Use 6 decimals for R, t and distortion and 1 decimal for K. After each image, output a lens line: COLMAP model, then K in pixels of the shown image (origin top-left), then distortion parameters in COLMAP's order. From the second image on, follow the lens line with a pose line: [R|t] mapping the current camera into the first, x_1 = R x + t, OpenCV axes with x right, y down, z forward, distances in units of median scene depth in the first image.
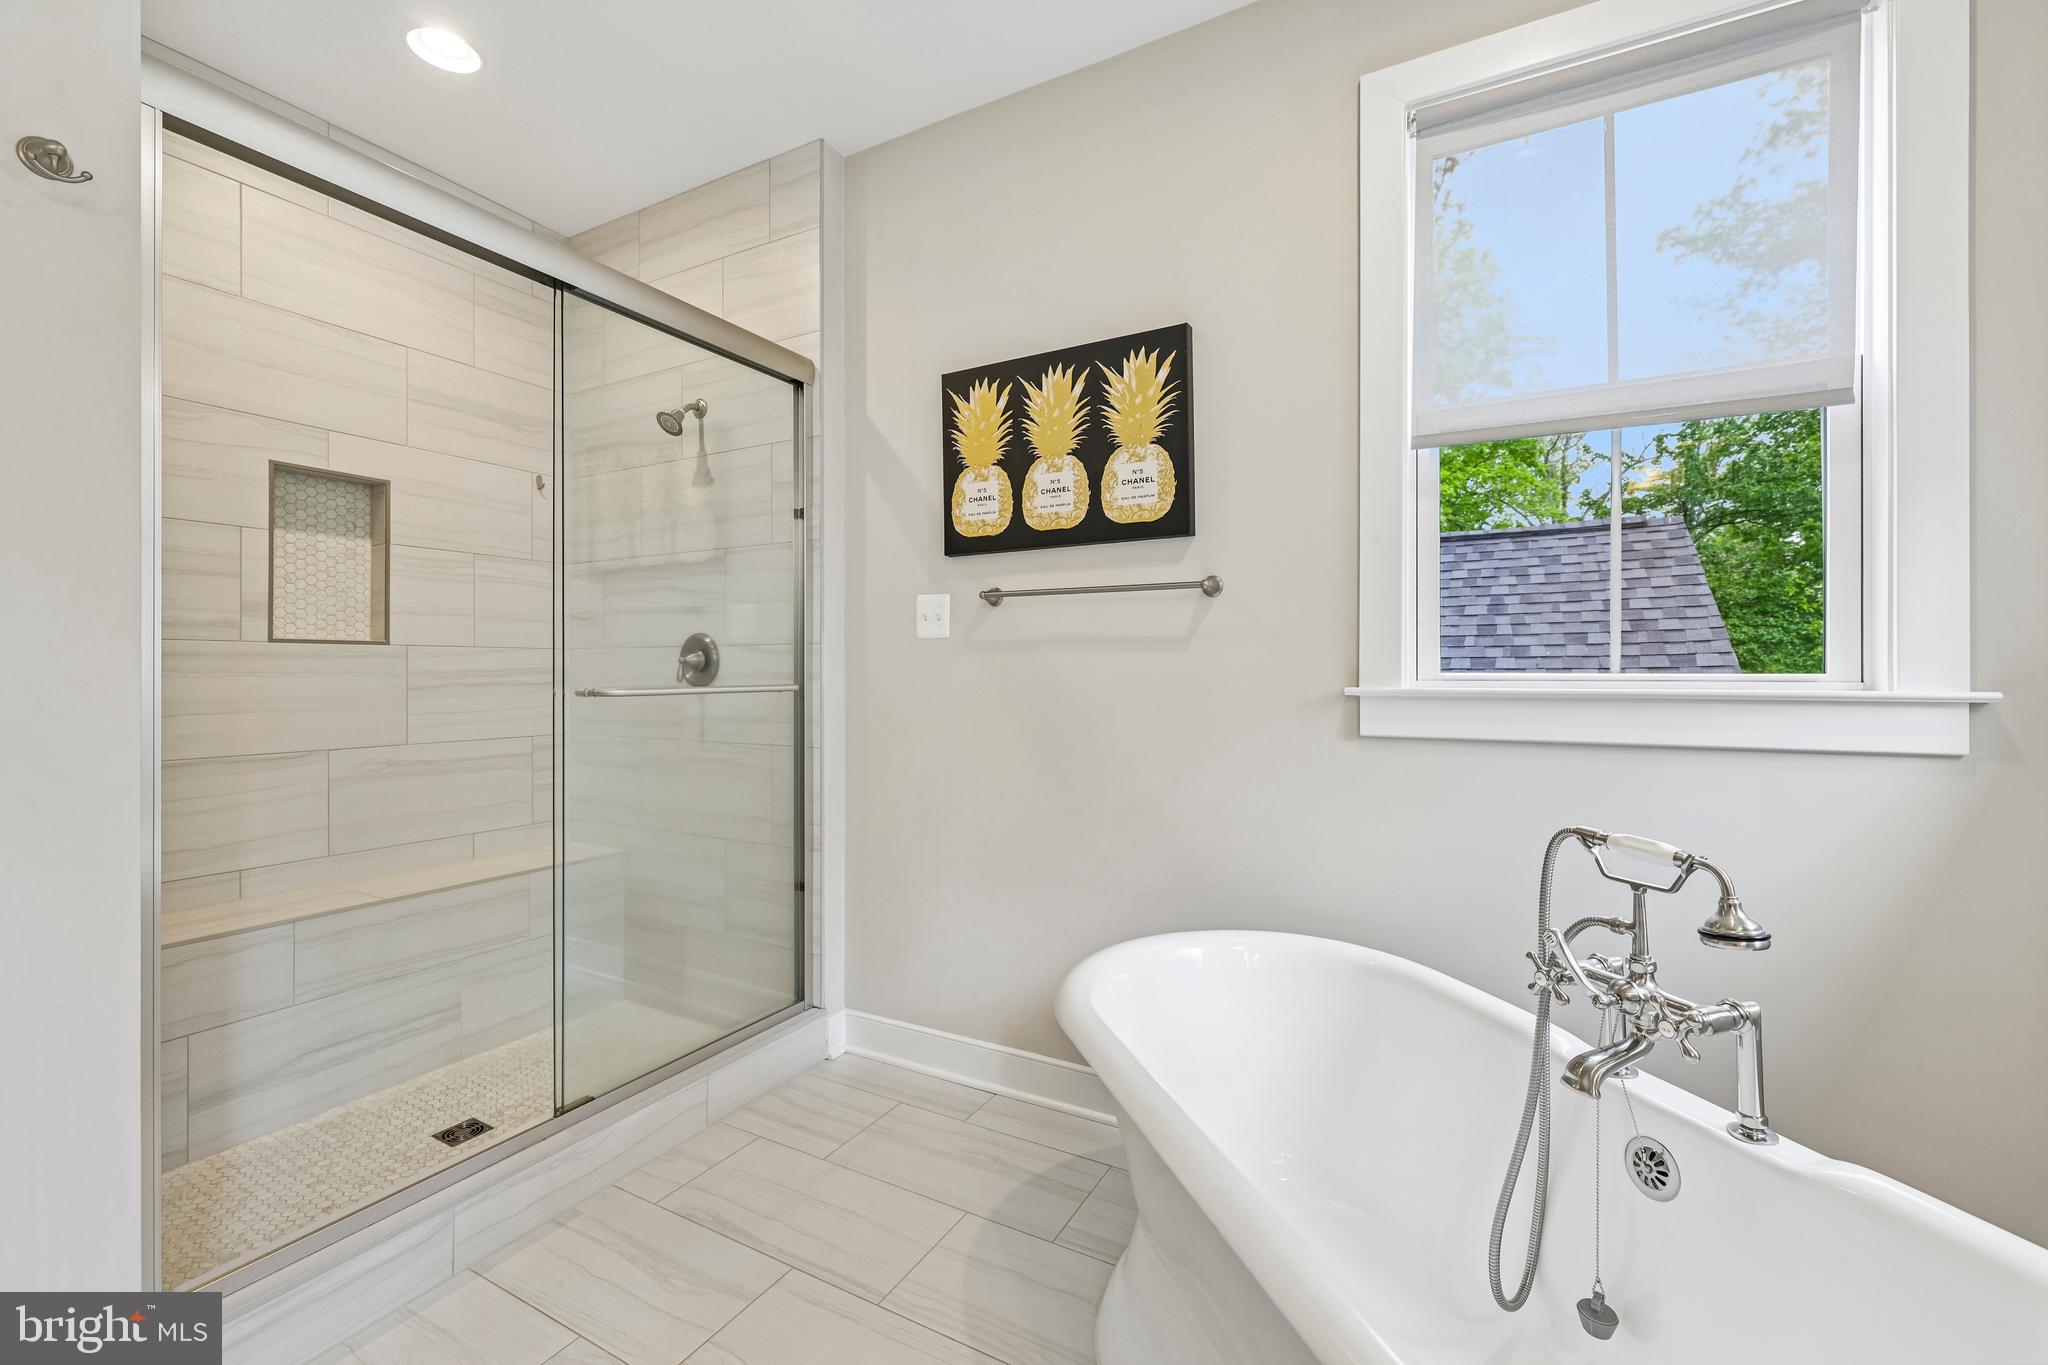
lens RADIAL K [[840.7, 0, 1034.7], [0, 840.7, 672.7], [0, 0, 1]] dist [-0.001095, 0.000396]
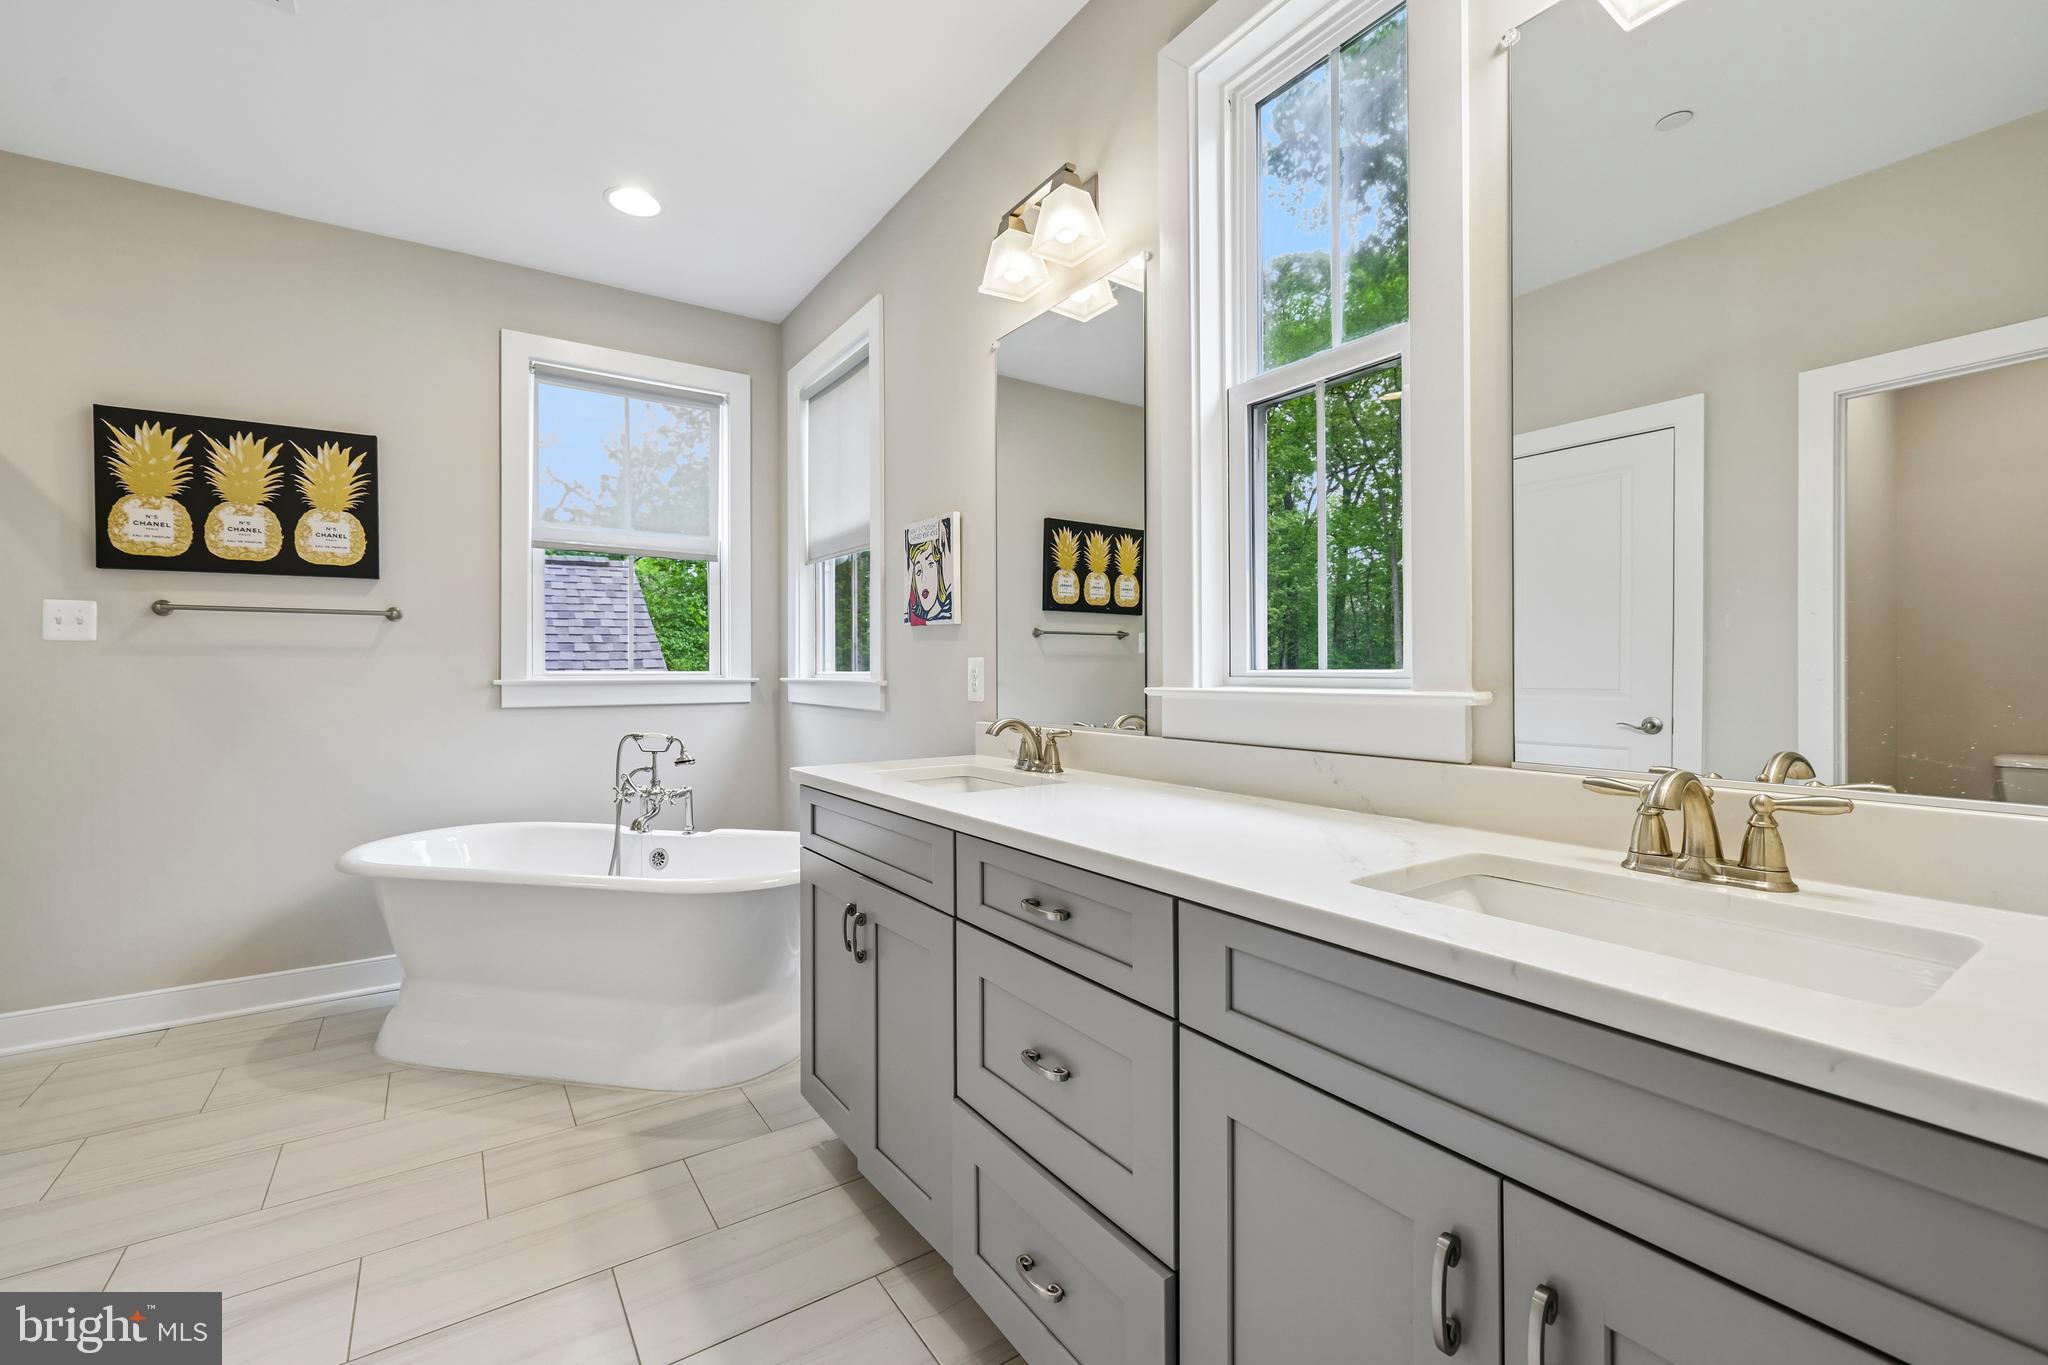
lens RADIAL K [[840.7, 0, 1006.7], [0, 840.7, 670.2], [0, 0, 1]] dist [-0.001095, 0.000396]
pose [[0.458315, -0.000933, 0.888789, -0.601793], [0.003825, 0.999992, -0.000923, 0.002811], [-0.888781, 0.003823, 0.458315, -0.640696]]
